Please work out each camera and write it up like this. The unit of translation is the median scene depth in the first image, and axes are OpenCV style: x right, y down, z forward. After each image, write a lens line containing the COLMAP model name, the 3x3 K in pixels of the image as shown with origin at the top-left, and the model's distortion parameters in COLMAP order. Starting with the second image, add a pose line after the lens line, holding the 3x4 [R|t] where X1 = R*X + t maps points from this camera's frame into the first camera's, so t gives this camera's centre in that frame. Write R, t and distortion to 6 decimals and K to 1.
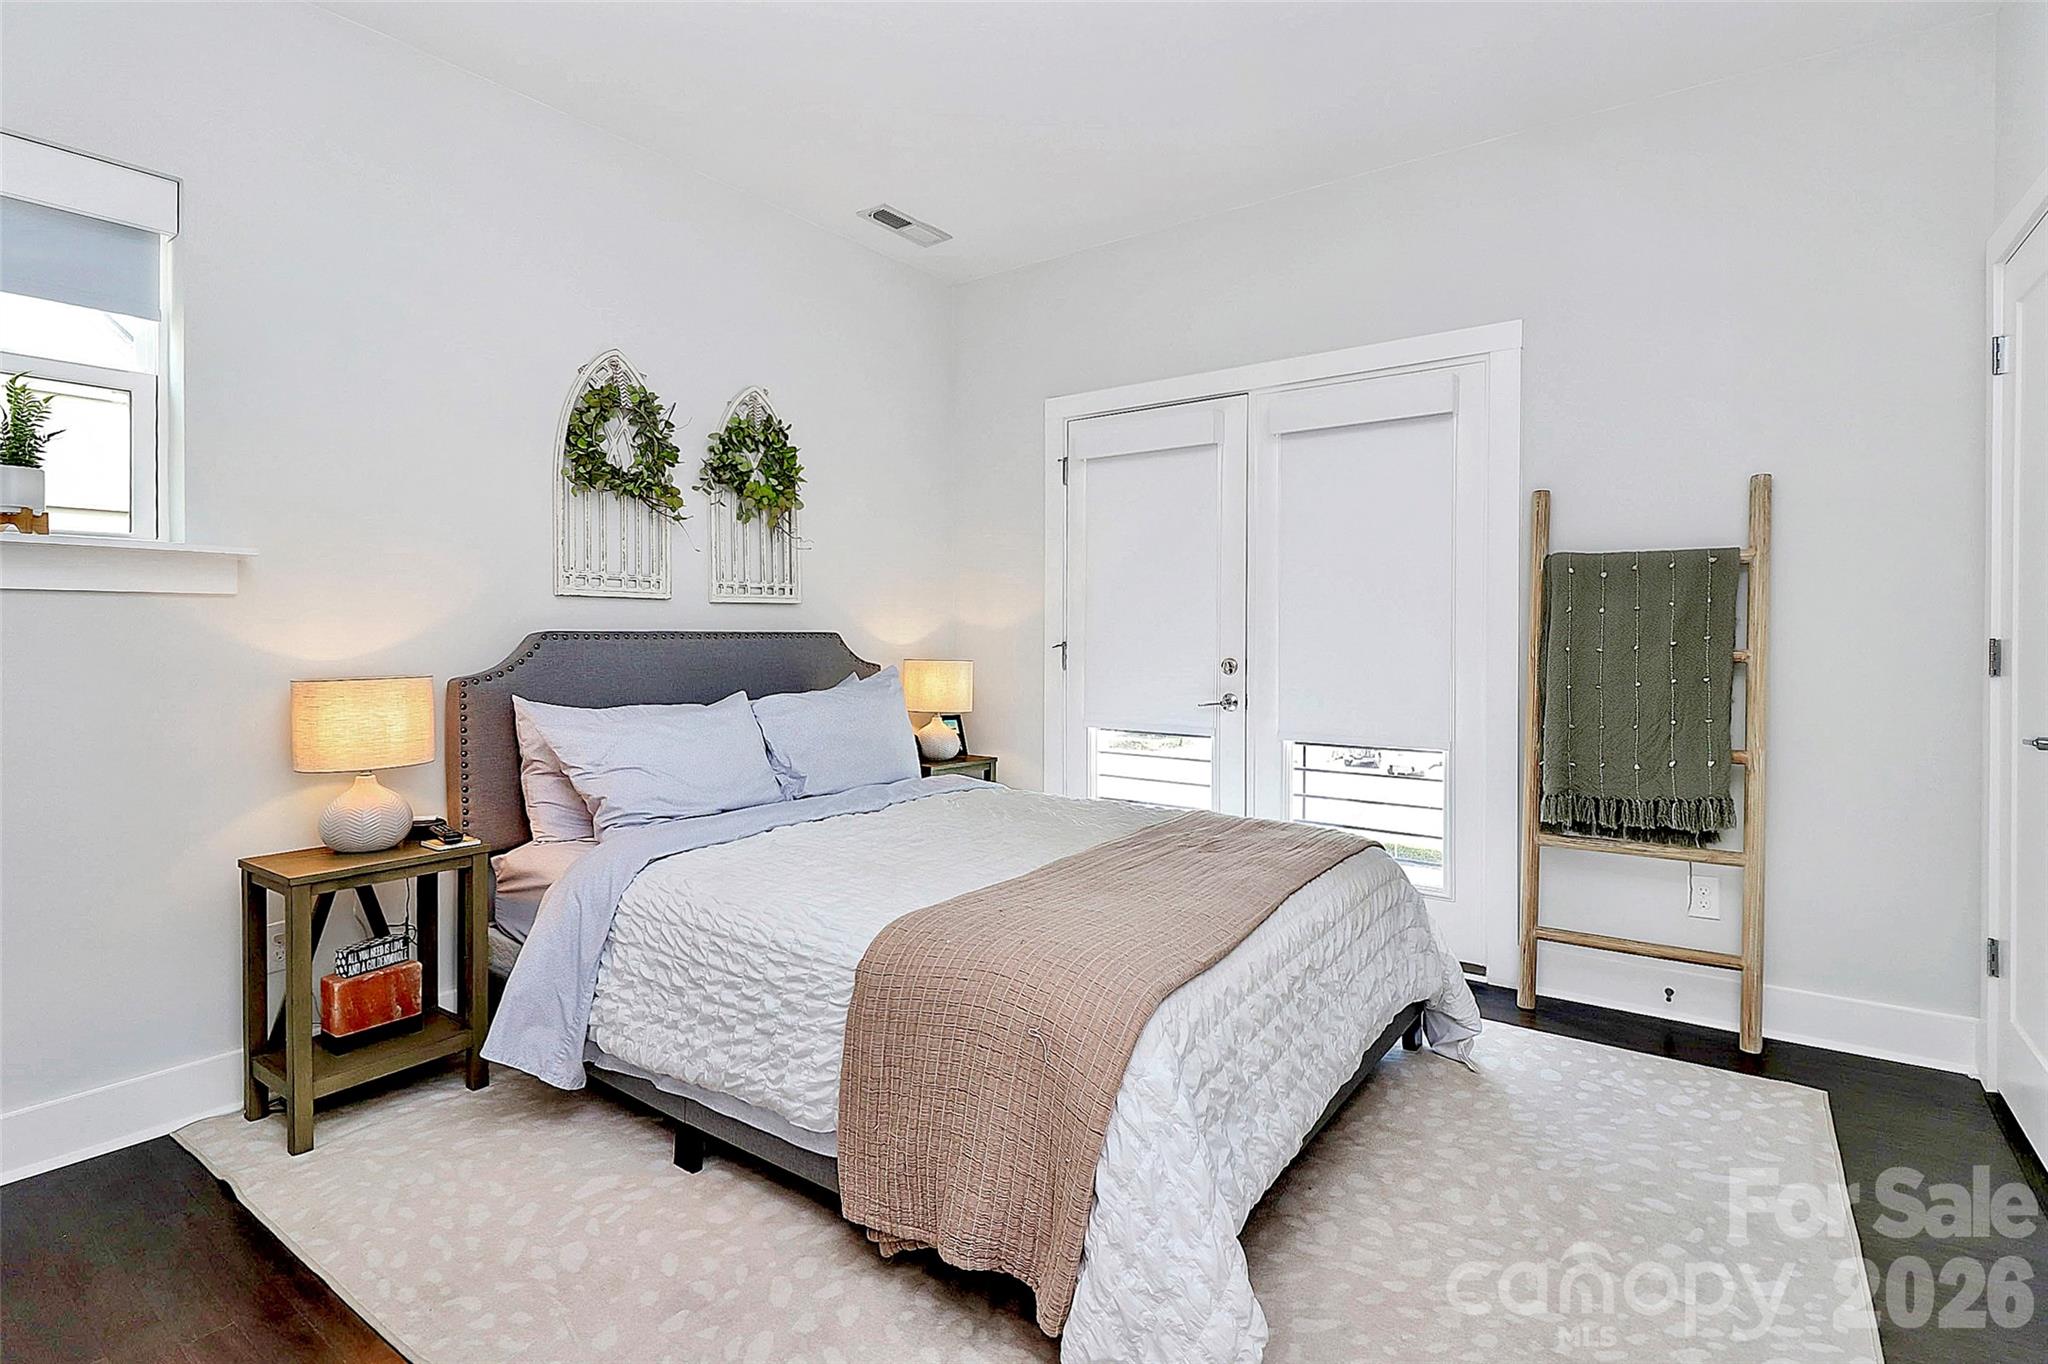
lens RADIAL K [[989.2, 0, 1017.0], [0, 989.2, 644.4], [0, 0, 1]] dist [-0.003683, -0.000915]
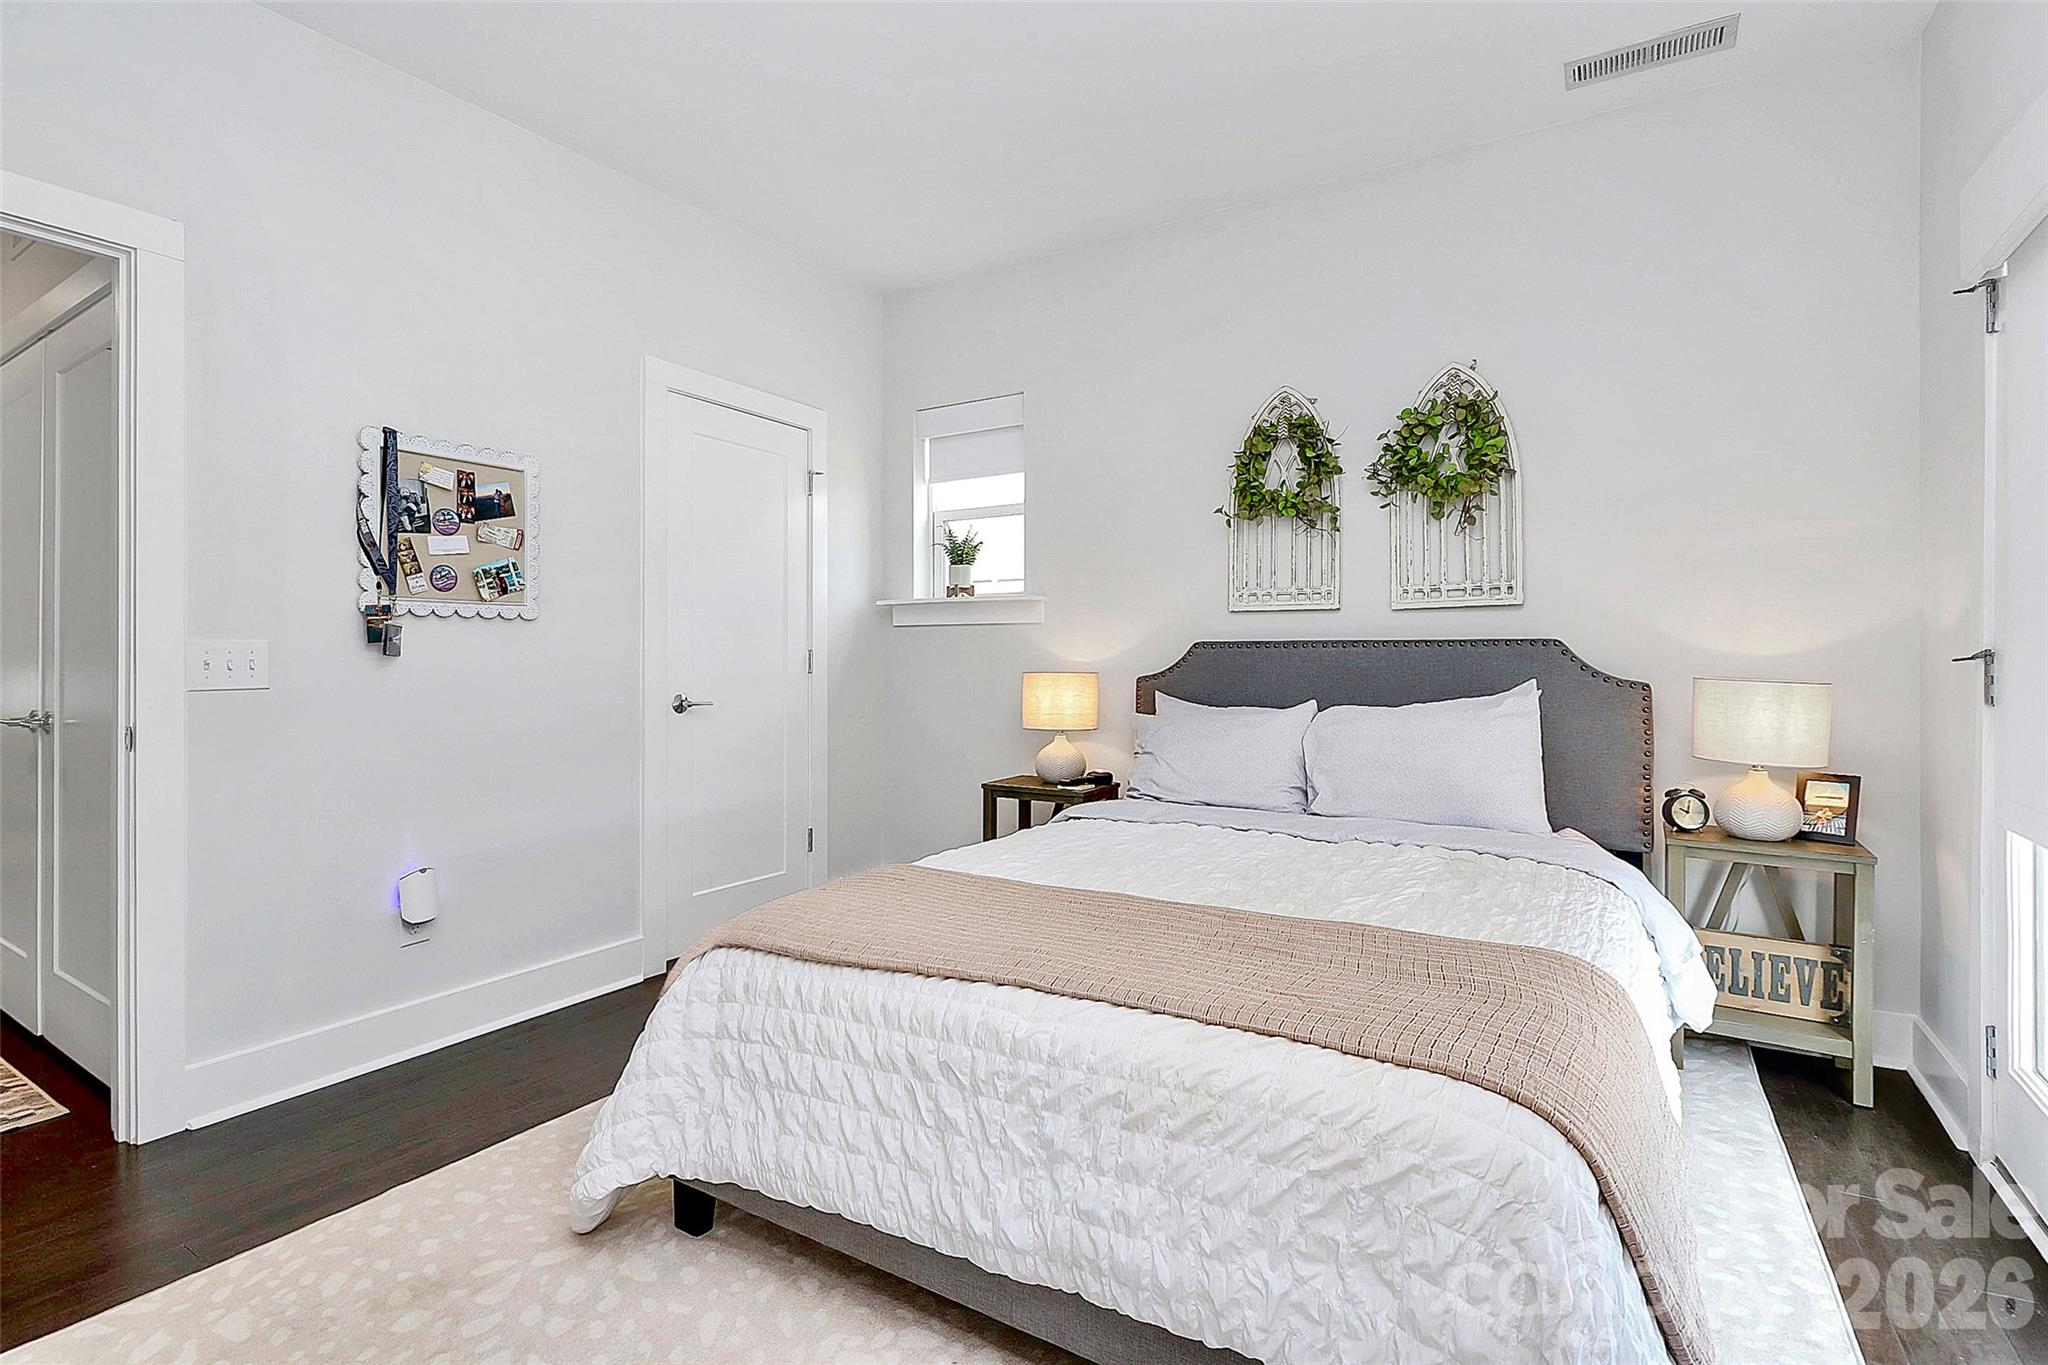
lens RADIAL K [[989.2, 0, 1017.0], [0, 989.2, 644.9], [0, 0, 1]] dist [-0.003683, -0.000915]
pose [[0.058602, -0.008080, -0.998249, 0.659864], [-0.005868, 0.999947, -0.008439, 0.002036], [0.998264, 0.006352, 0.058551, 0.624768]]
